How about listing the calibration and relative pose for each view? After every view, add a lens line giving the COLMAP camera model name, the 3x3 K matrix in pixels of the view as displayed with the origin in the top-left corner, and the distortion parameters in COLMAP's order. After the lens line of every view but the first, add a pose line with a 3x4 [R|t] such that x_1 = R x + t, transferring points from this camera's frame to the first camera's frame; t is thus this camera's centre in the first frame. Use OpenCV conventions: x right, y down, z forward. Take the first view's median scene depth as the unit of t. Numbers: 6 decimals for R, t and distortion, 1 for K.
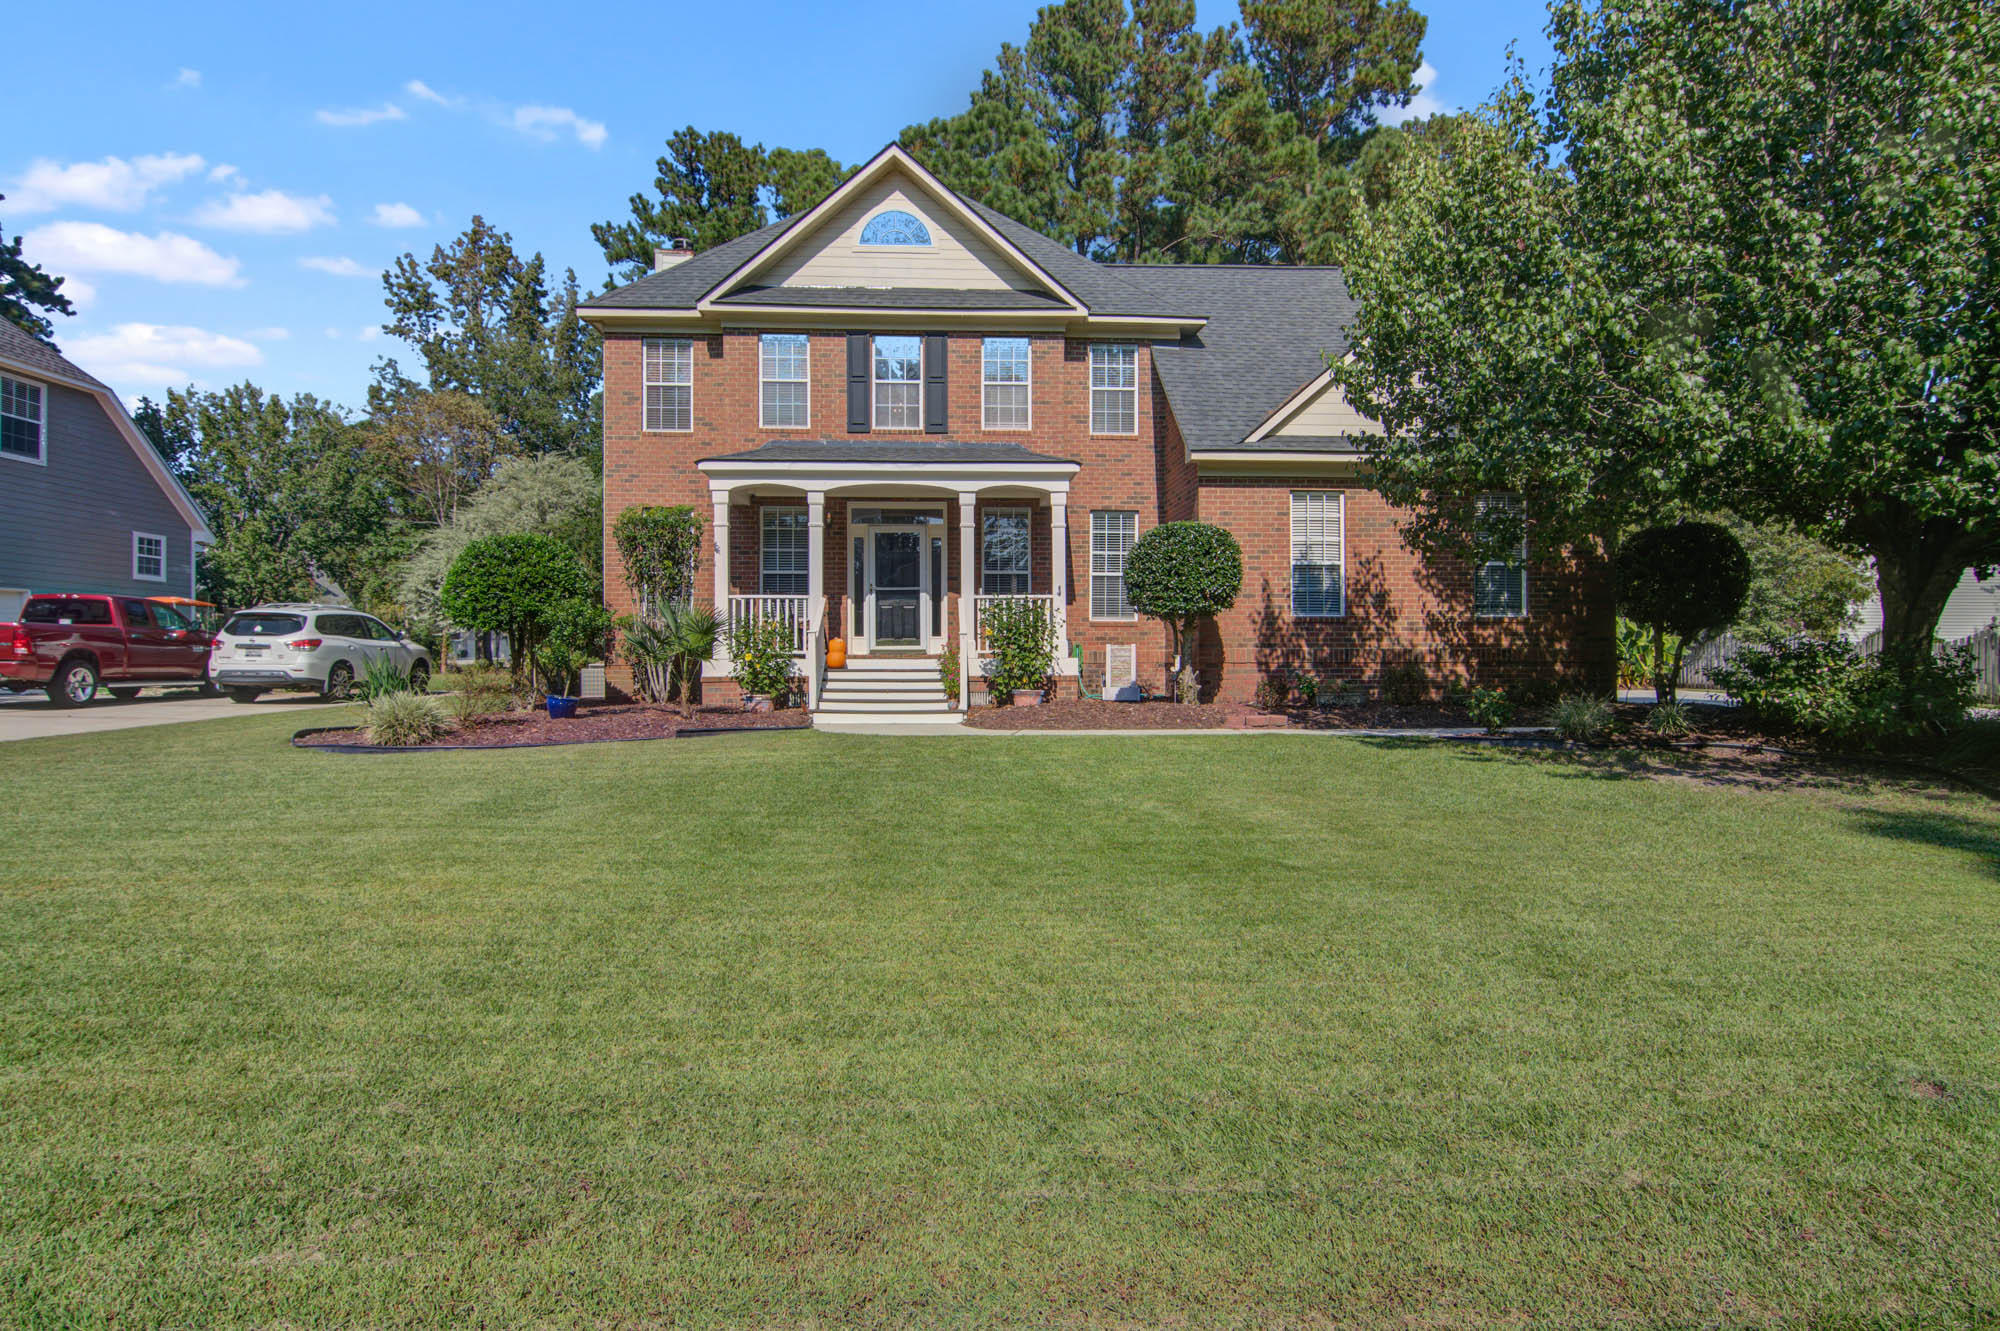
lens RADIAL K [[1087.5, 0, 1000.0], [0, 1087.5, 665.5], [0, 0, 1]] dist [-0.002833, 0.000019]
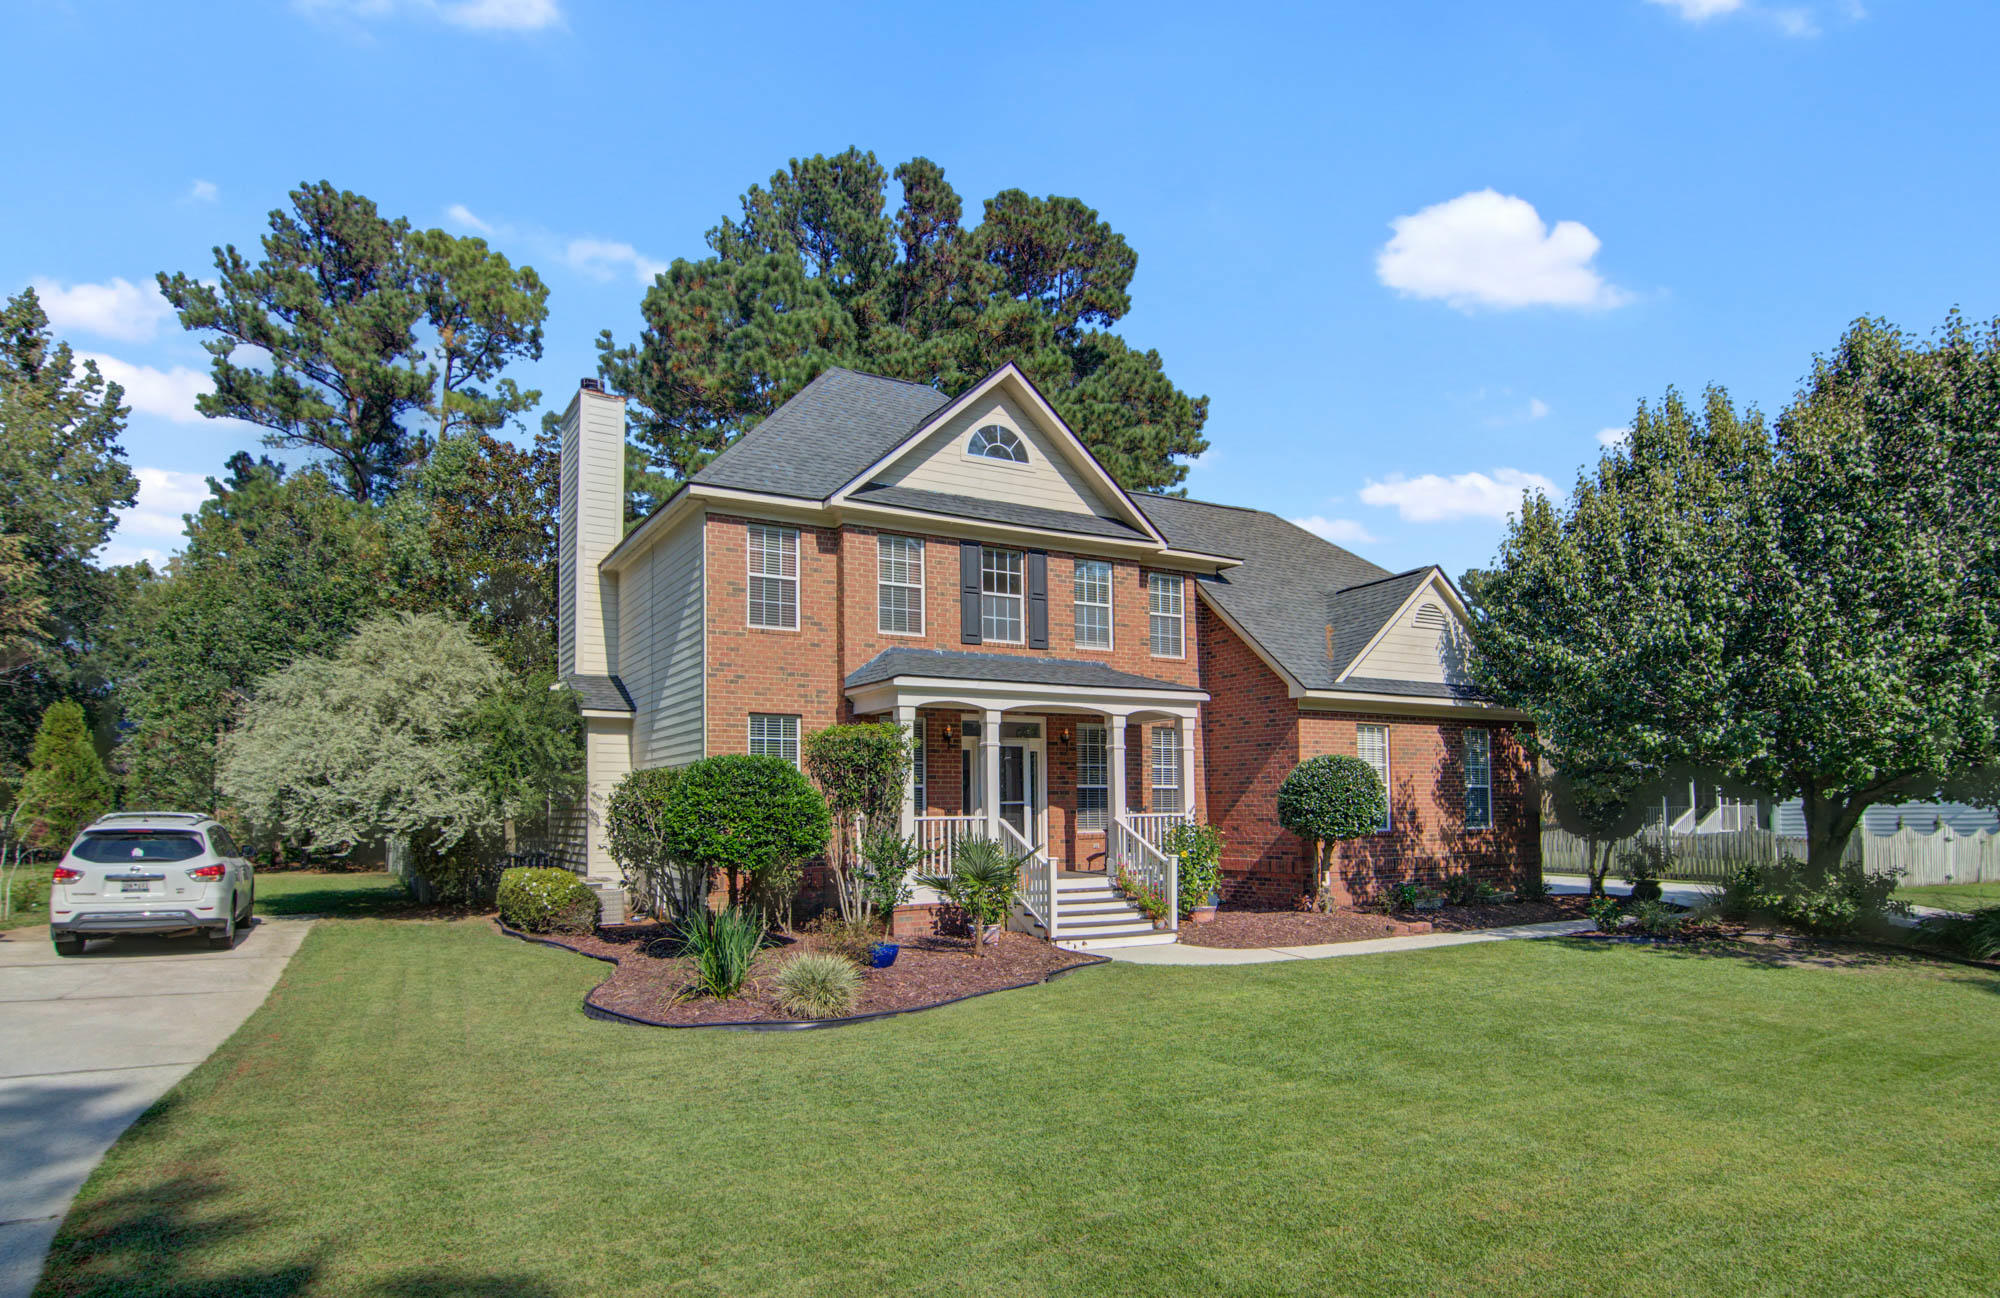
lens RADIAL K [[1172.2, 0, 997.6], [0, 1172.2, 773.9], [0, 0, 1]] dist [-0.004696, -0.002756]
pose [[0.886640, 0.008281, 0.462387, -0.600009], [0.008997, 0.999342, -0.035150, -0.059953], [-0.462373, 0.035326, 0.885981, 0.056305]]
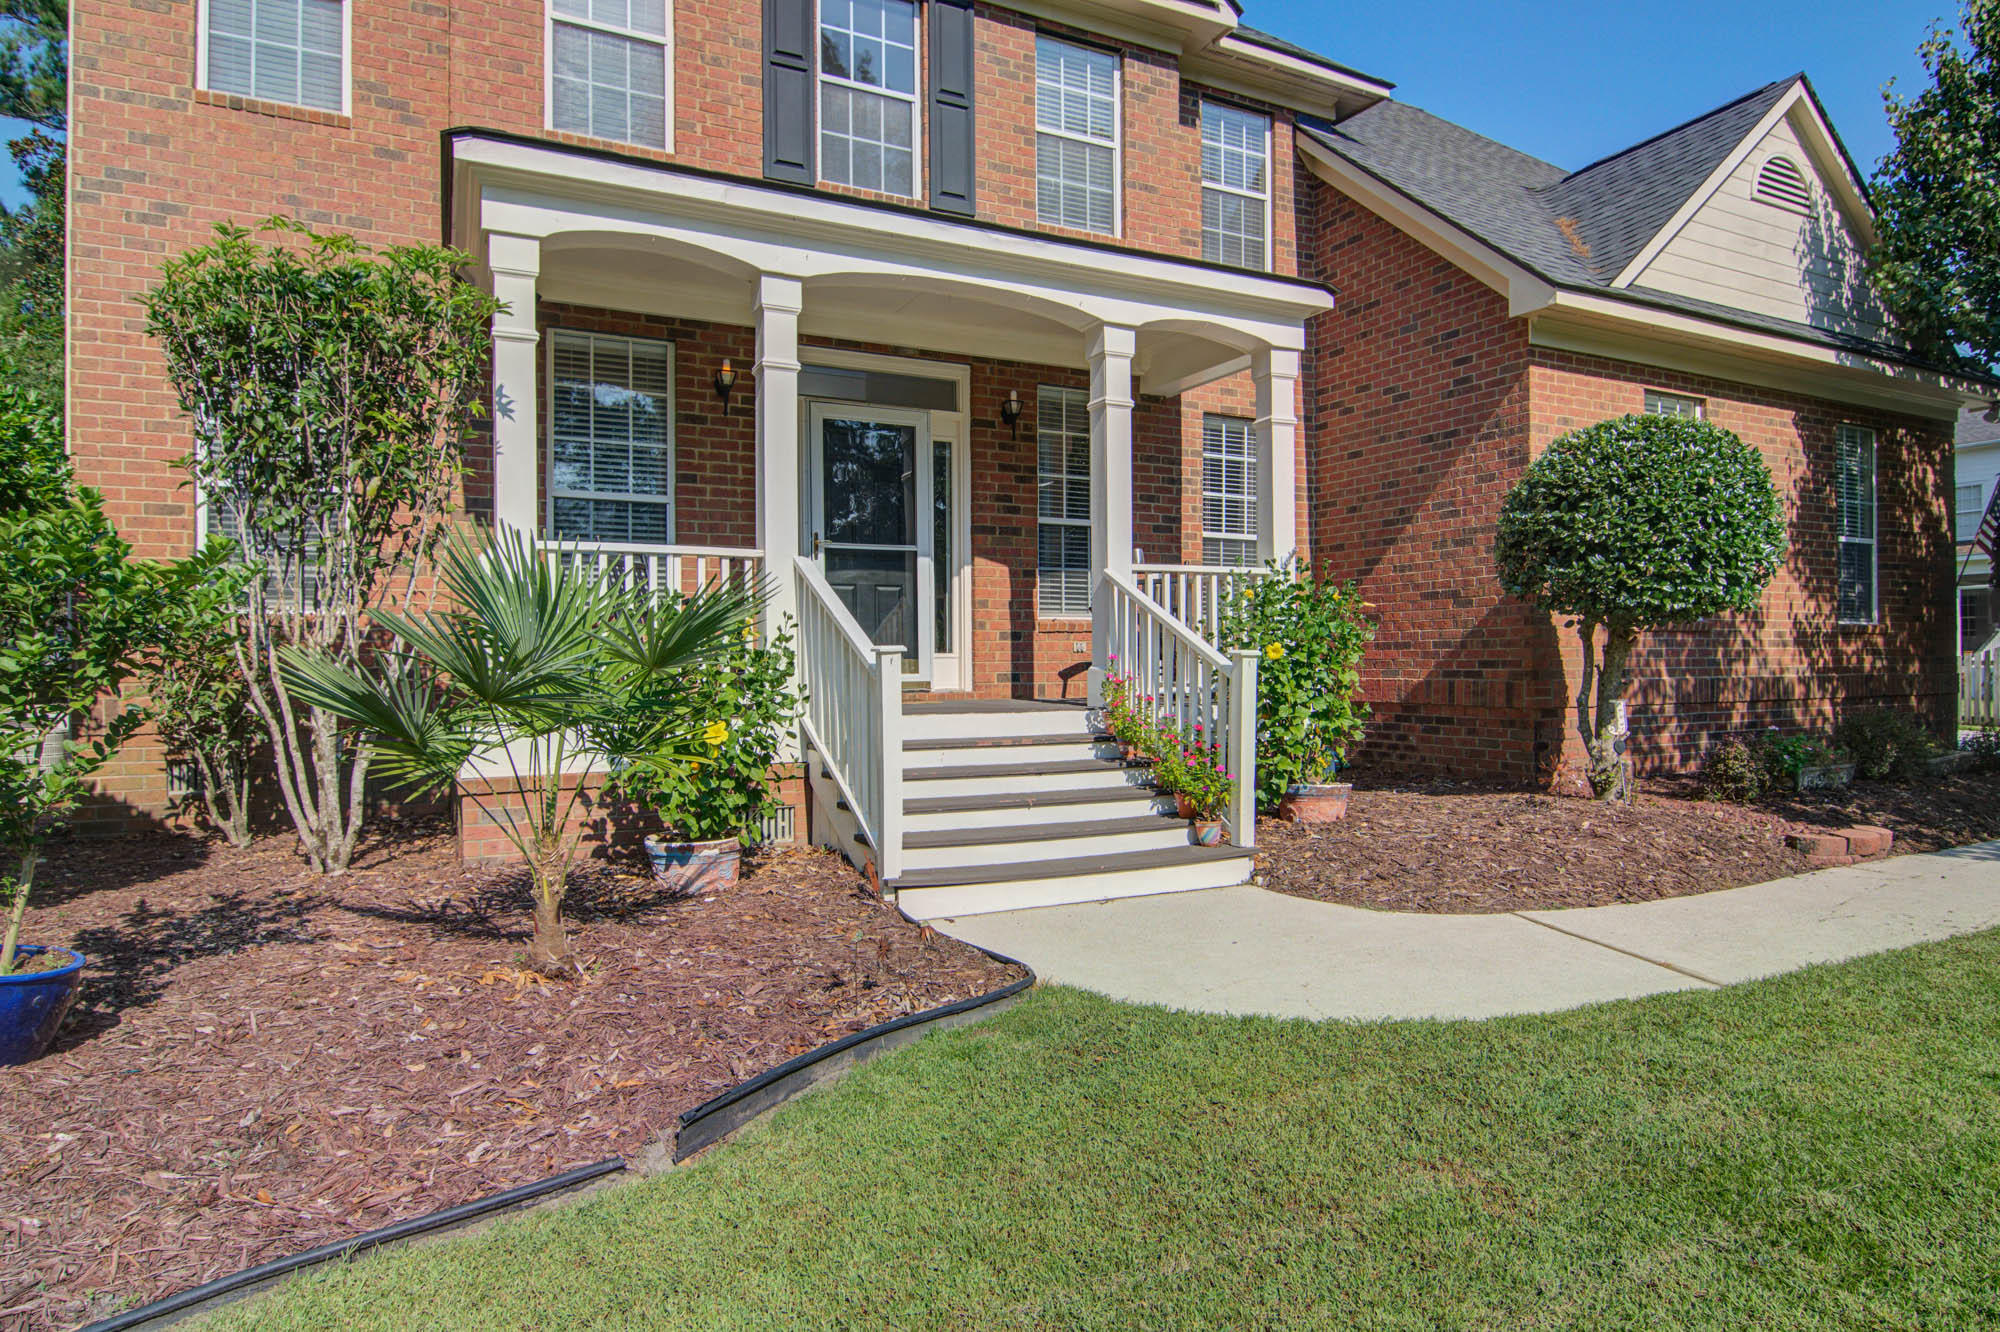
lens RADIAL K [[1128.7, 0, 993.2], [0, 1128.7, 672.7], [0, 0, 1]] dist [-0.006201, -0.002958]
pose [[0.916297, -0.008709, 0.400405, -0.238336], [0.005730, 0.999946, 0.008637, -0.022698], [-0.400458, -0.005620, 0.916298, 0.555776]]
